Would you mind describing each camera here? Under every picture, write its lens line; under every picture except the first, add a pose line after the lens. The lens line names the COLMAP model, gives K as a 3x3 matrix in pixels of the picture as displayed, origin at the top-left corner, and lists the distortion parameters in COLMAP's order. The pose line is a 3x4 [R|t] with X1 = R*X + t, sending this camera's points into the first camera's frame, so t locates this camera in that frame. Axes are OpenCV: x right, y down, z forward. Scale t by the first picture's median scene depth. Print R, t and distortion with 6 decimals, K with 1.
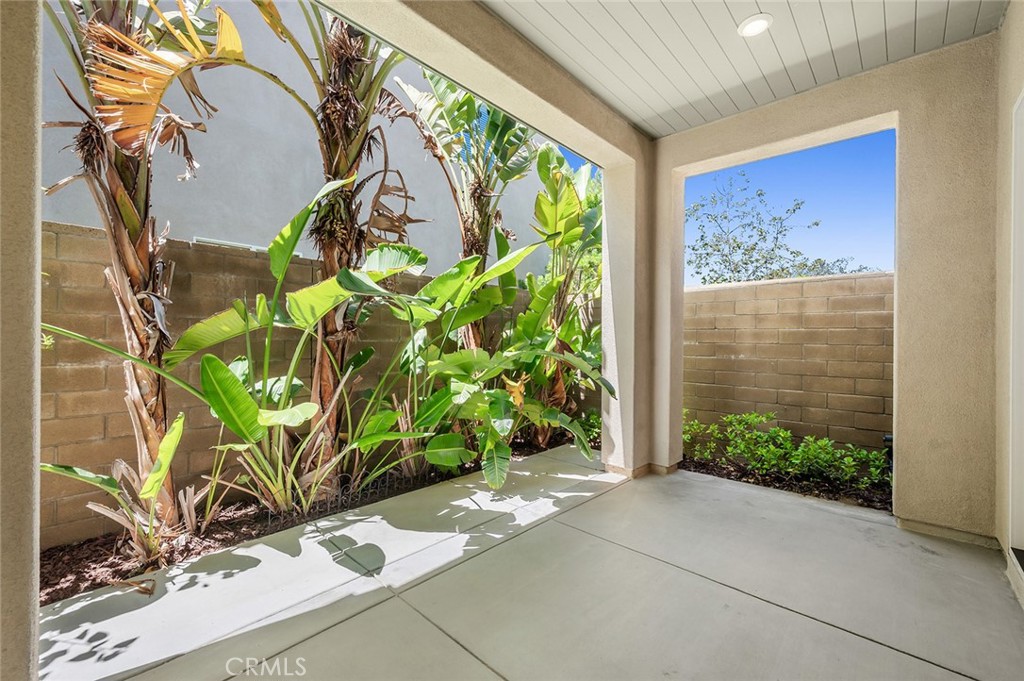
lens RADIAL K [[416.4, 0, 512.3], [0, 416.4, 338.6], [0, 0, 1]] dist [0.000377, 0.000089]
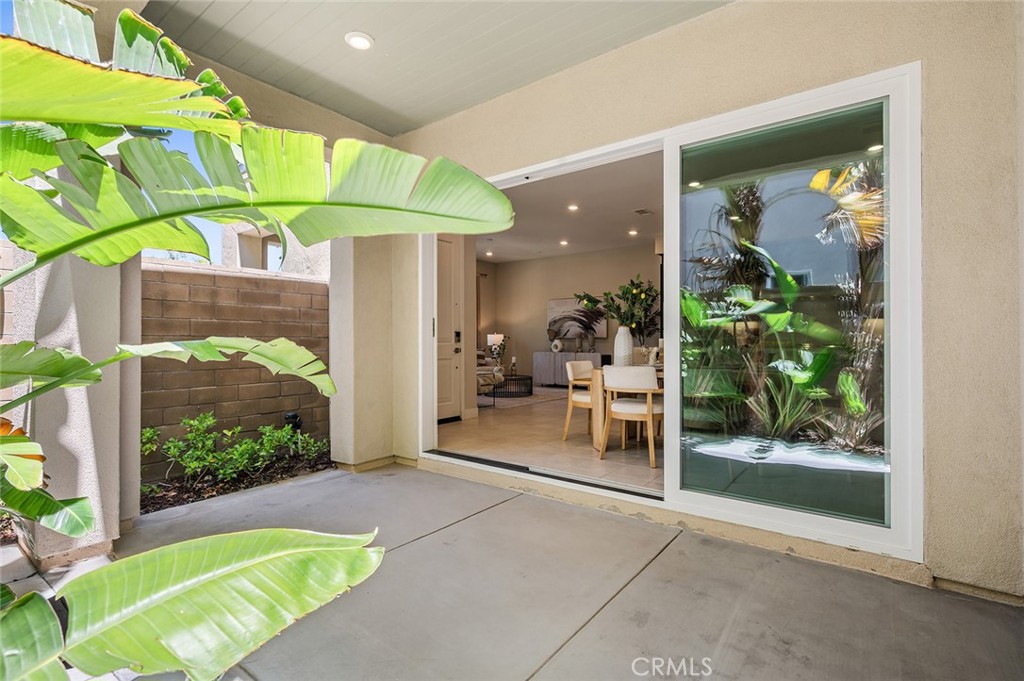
lens RADIAL K [[471.9, 0, 512.2], [0, 471.9, 339.2], [0, 0, 1]] dist [-0.000762, -0.000077]
pose [[-0.087559, -0.006152, 0.996140, -0.460092], [-0.002154, 0.999980, 0.005986, 0.013579], [-0.996157, -0.001622, -0.087570, 0.475377]]
